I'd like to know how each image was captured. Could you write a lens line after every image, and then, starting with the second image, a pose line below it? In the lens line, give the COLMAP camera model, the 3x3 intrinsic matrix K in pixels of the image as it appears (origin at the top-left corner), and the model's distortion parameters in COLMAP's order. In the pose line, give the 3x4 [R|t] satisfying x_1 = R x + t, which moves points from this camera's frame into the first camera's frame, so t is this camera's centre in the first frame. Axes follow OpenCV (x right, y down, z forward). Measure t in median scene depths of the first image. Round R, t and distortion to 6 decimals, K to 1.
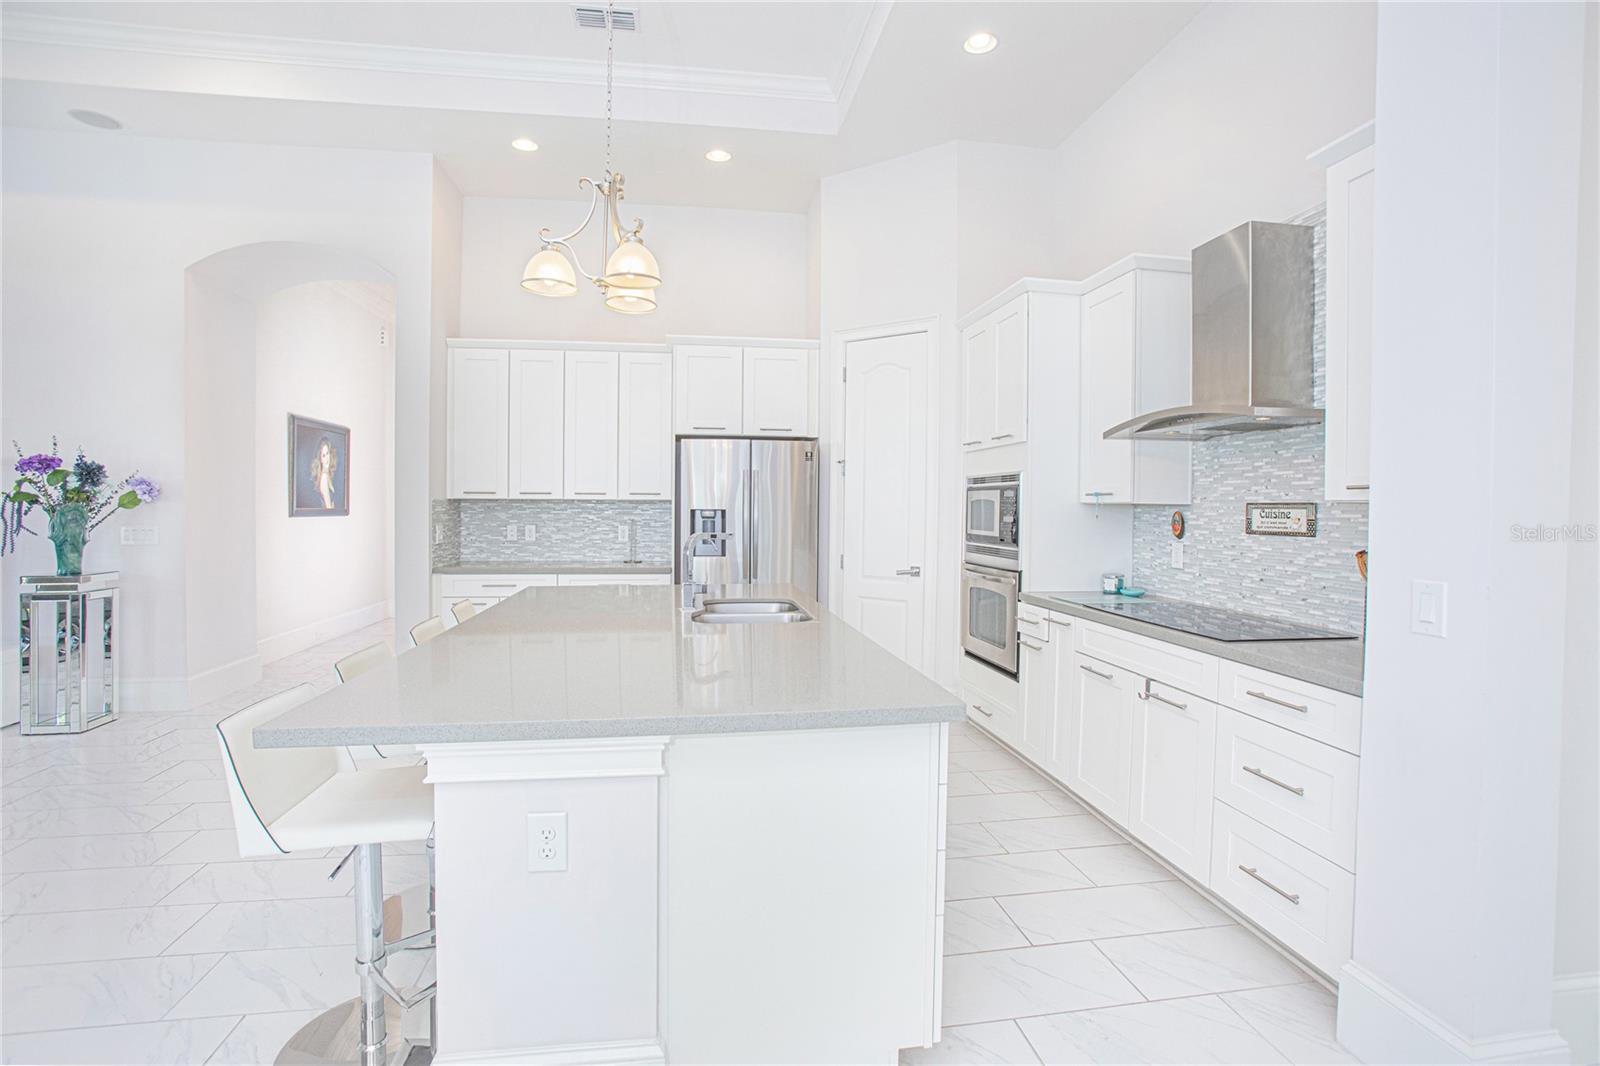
lens RADIAL K [[771.4, 0, 818.5], [0, 771.4, 524.6], [0, 0, 1]] dist [-0.035190, 0.007629]
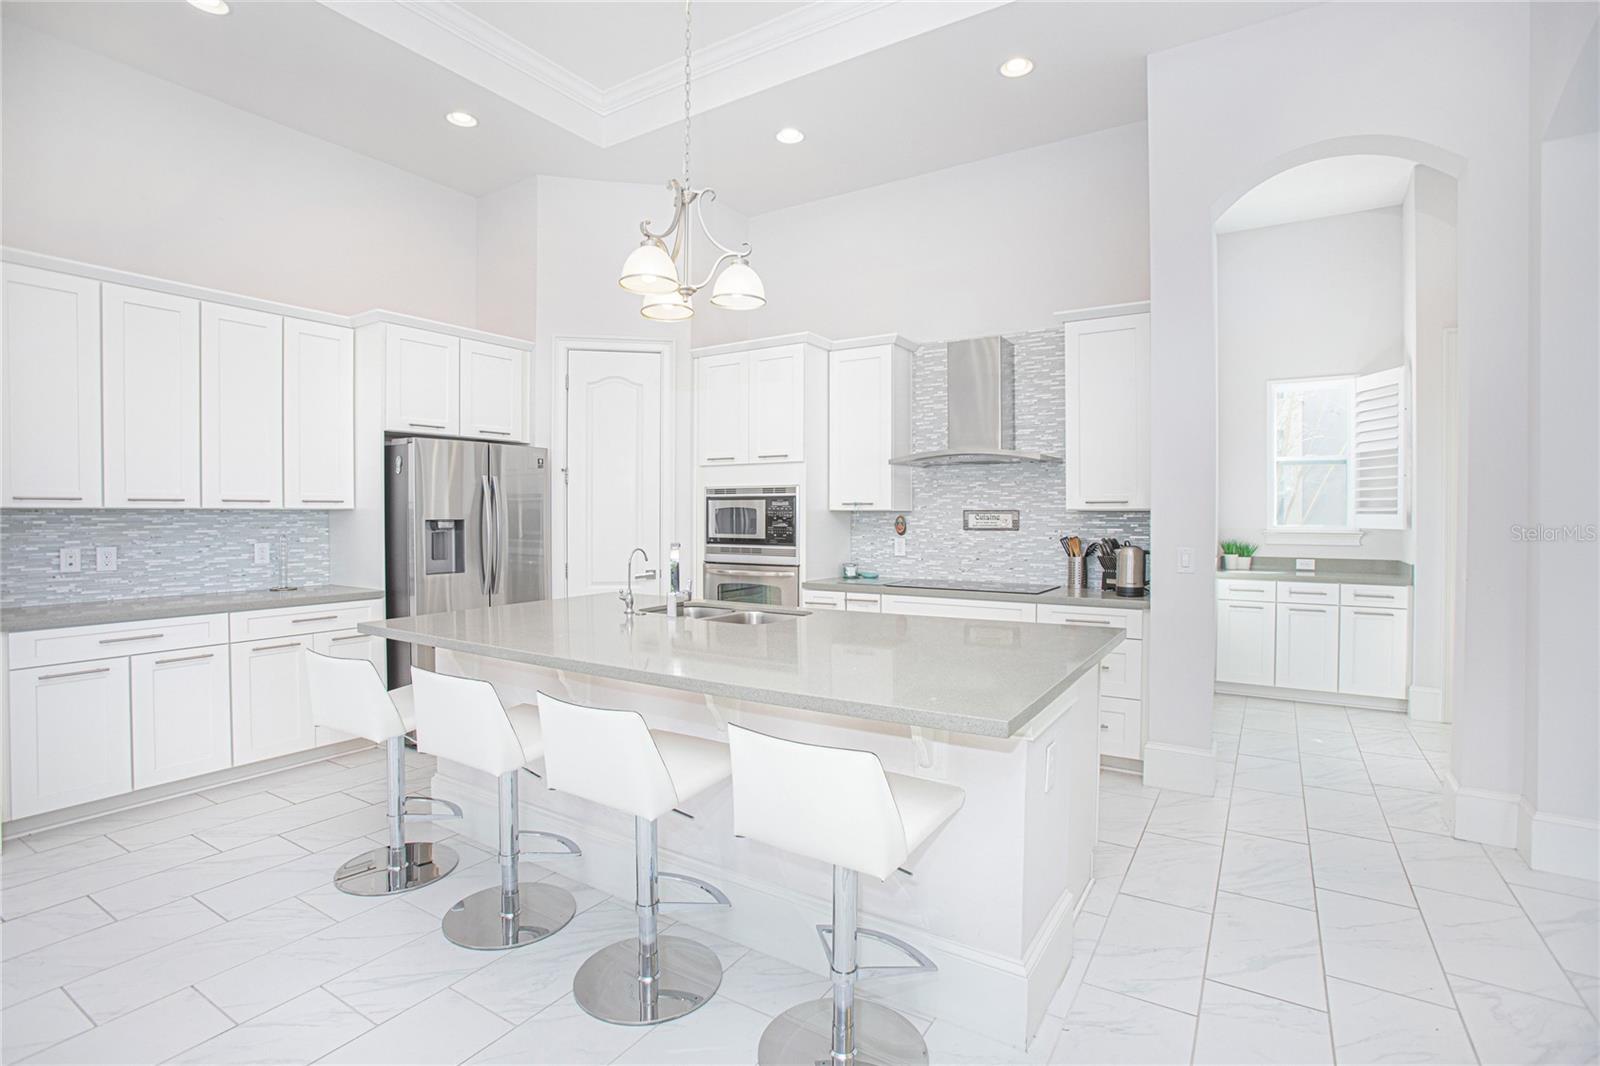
lens RADIAL K [[771.4, 0, 769.9], [0, 771.4, 528.9], [0, 0, 1]] dist [-0.035190, 0.007629]
pose [[0.675807, -0.022969, 0.736720, -0.647029], [0.023809, 0.999673, 0.009326, -0.010778], [-0.736694, 0.011238, 0.676133, 0.176371]]
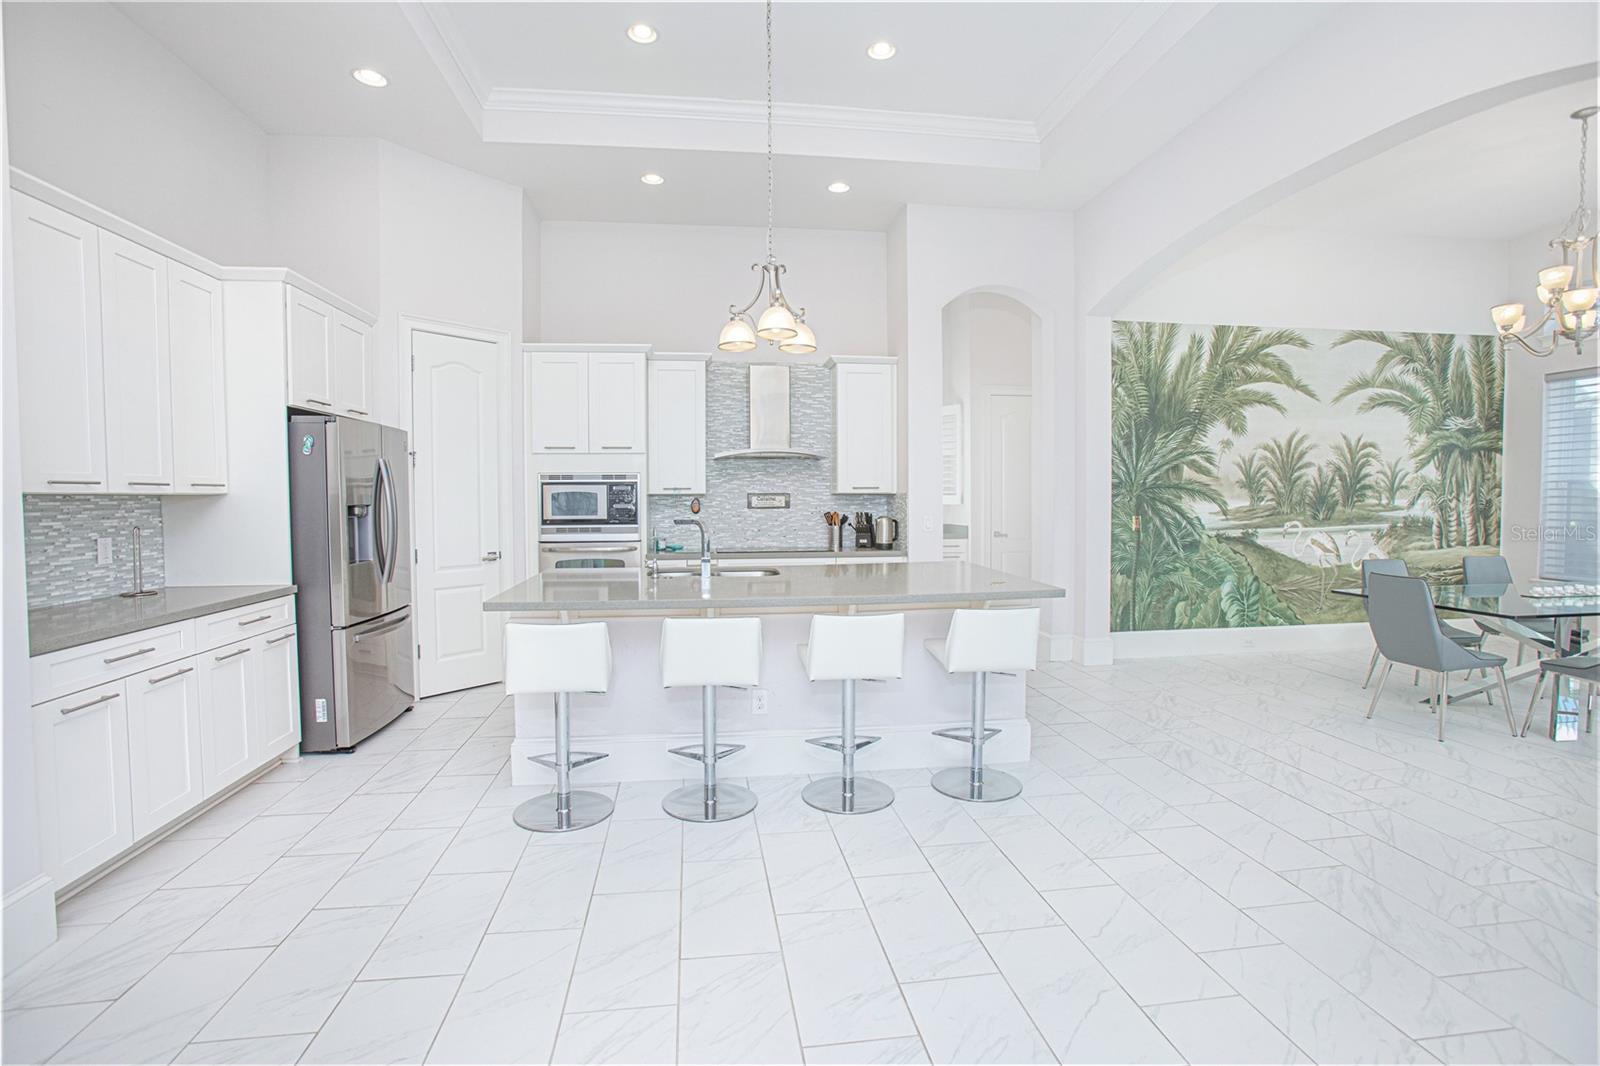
lens RADIAL K [[788.0, 0, 768.9], [0, 788.0, 518.0], [0, 0, 1]] dist [-0.004627, -0.000305]
pose [[0.055591, -0.038670, 0.997704, -1.153591], [0.029579, 0.998875, 0.037067, -0.029693], [-0.998015, 0.027450, 0.056673, 0.625364]]
